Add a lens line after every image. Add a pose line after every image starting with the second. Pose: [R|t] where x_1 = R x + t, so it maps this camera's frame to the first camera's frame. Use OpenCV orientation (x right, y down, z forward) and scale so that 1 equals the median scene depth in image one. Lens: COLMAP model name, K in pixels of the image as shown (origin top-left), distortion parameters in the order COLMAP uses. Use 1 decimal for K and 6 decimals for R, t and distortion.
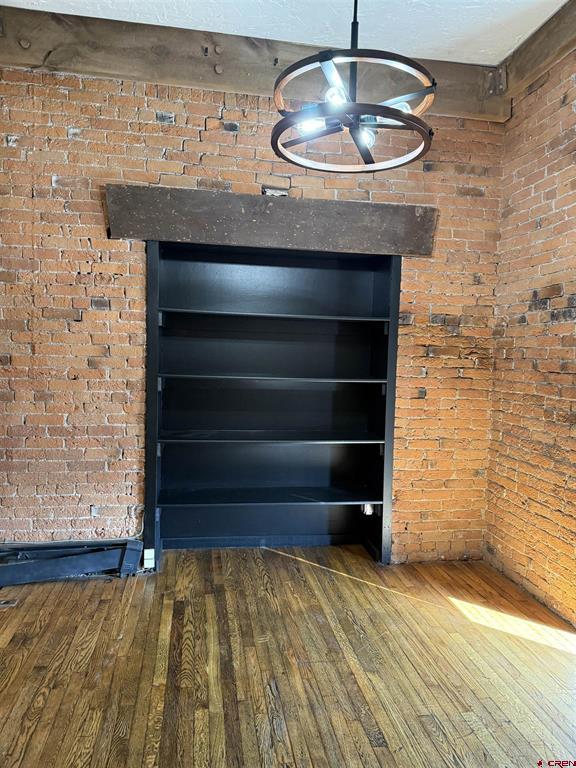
lens RADIAL K [[540.5, 0, 282.1], [0, 540.5, 379.6], [0, 0, 1]] dist [0.062871, -0.070355]
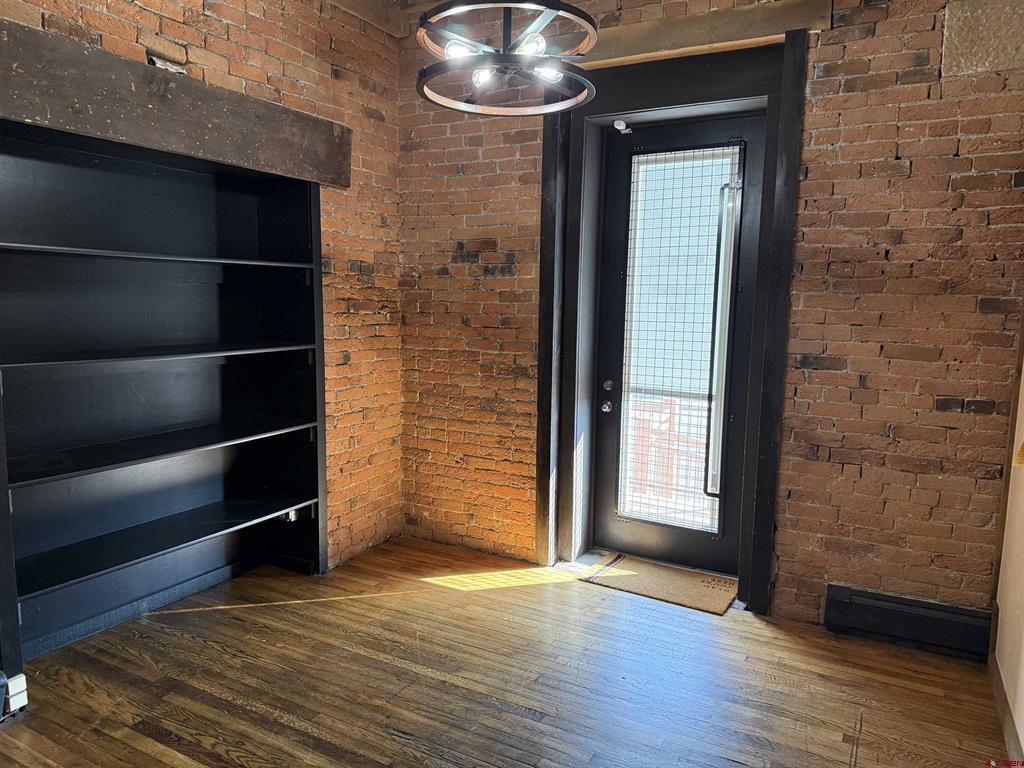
lens RADIAL K [[720.7, 0, 504.9], [0, 720.7, 382.8], [0, 0, 1]] dist [0.062871, -0.070355]
pose [[0.611823, -0.114135, 0.782717, -0.490719], [0.041381, 0.992798, 0.112423, -0.054406], [-0.789912, -0.036393, 0.612140, 0.152011]]
